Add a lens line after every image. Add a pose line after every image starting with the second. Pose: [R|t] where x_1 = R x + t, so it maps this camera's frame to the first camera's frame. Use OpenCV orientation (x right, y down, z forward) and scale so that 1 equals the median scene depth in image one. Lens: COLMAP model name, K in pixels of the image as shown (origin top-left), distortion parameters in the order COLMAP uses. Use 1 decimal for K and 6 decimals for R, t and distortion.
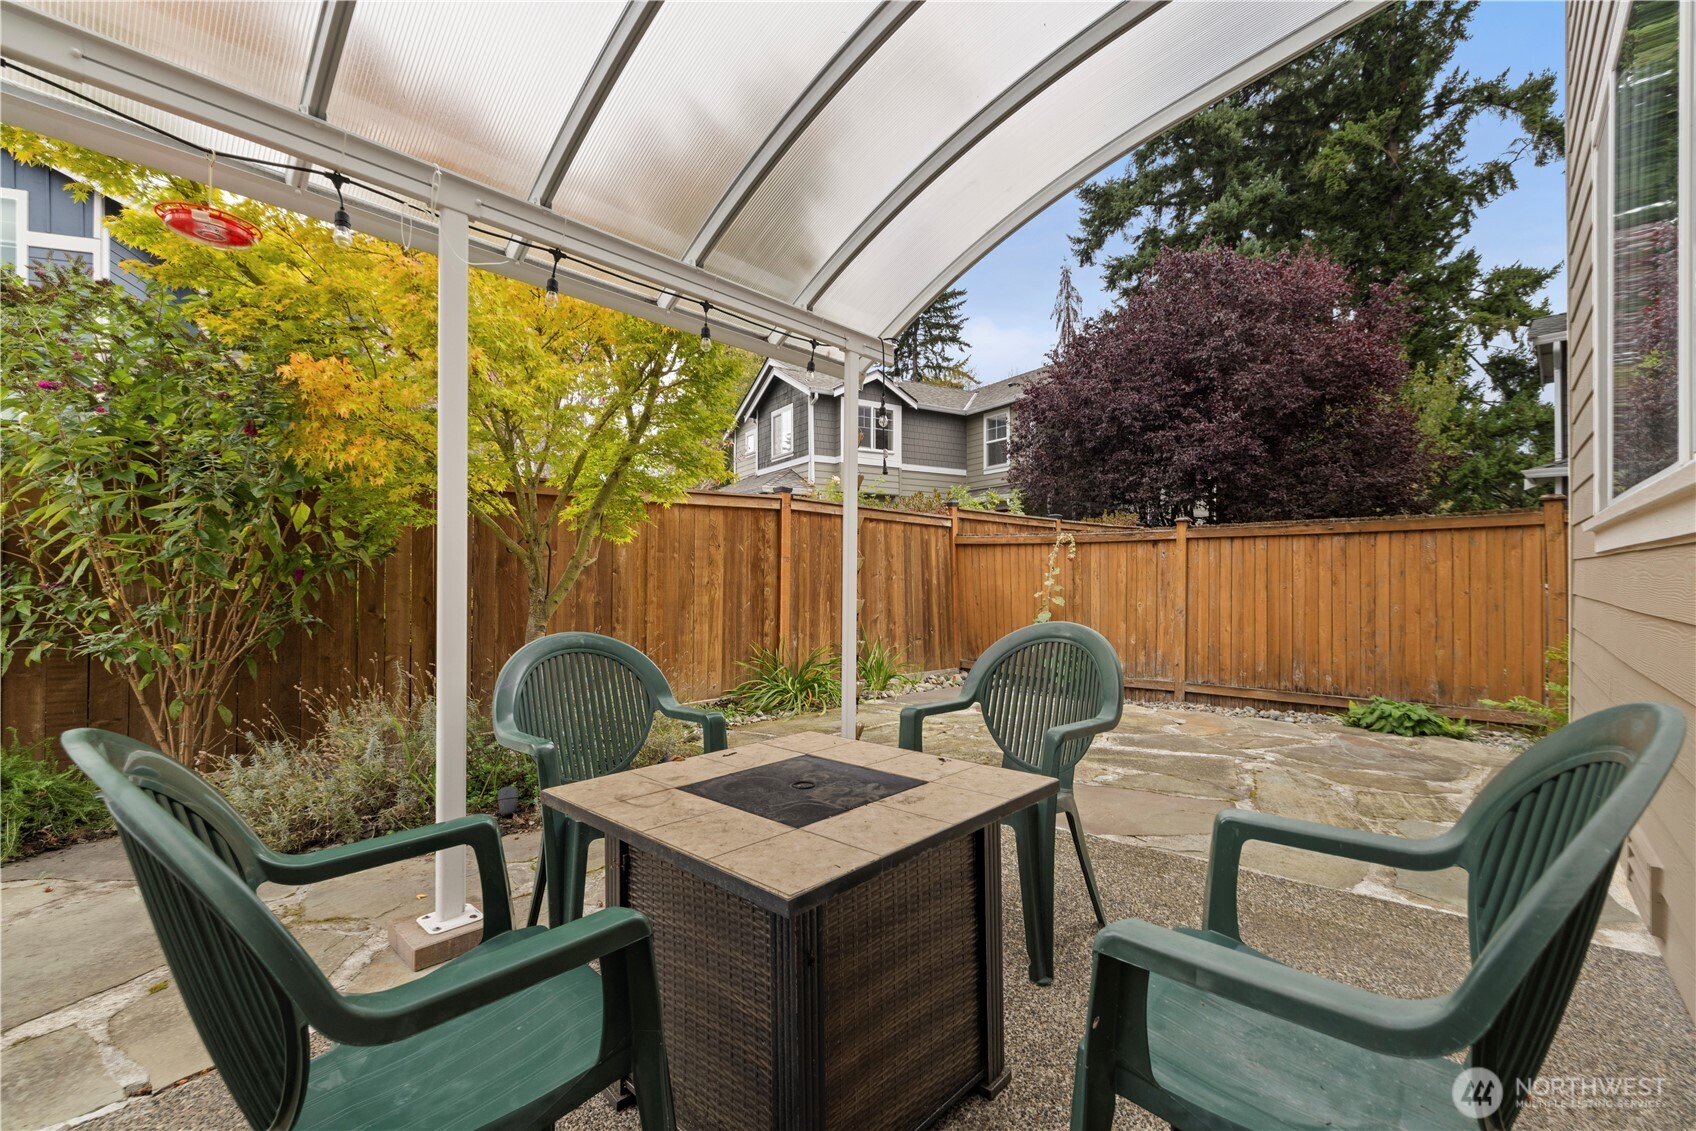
lens RADIAL K [[762.5, 0, 857.3], [0, 762.5, 564.8], [0, 0, 1]] dist [0.001672, 0.000218]
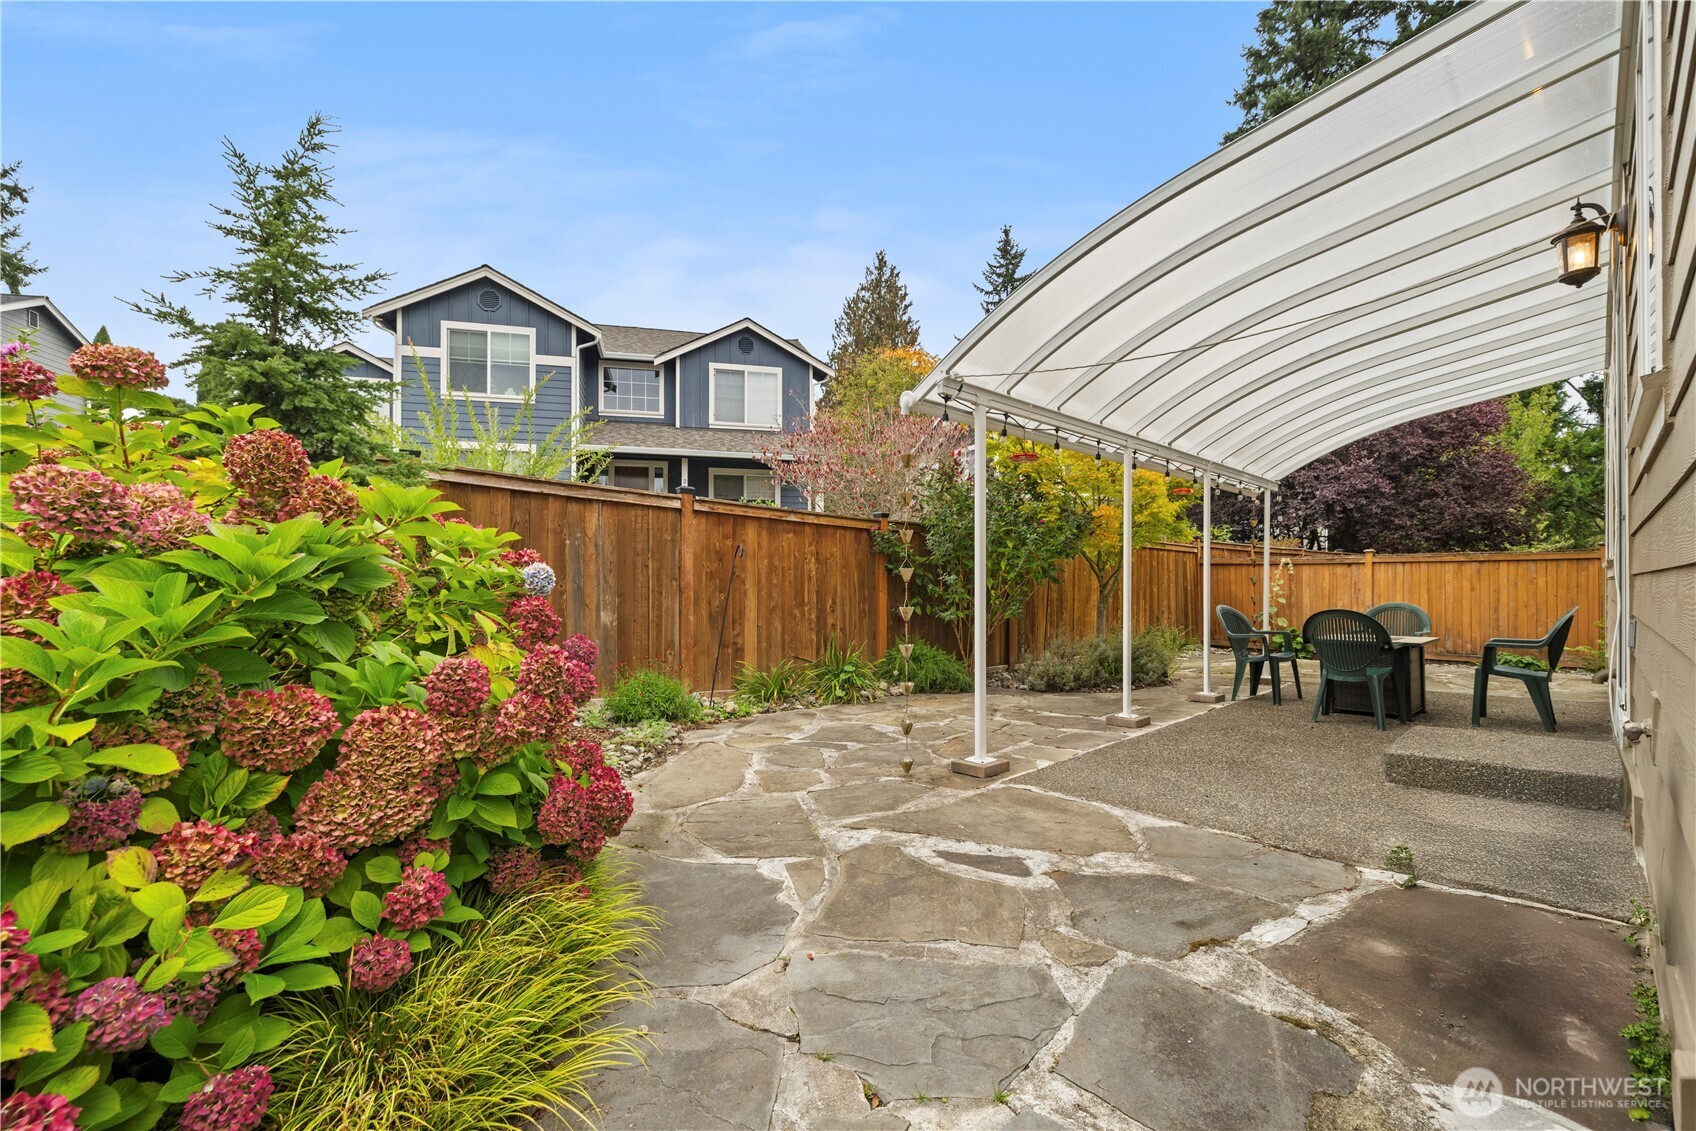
lens RADIAL K [[762.5, 0, 841.6], [0, 762.5, 571.0], [0, 0, 1]] dist [0.001672, 0.000218]
pose [[0.996462, 0.001990, -0.084022, -0.489097], [-0.001906, 0.999998, 0.001080, -0.013319], [0.084024, -0.000916, 0.996463, -0.629551]]
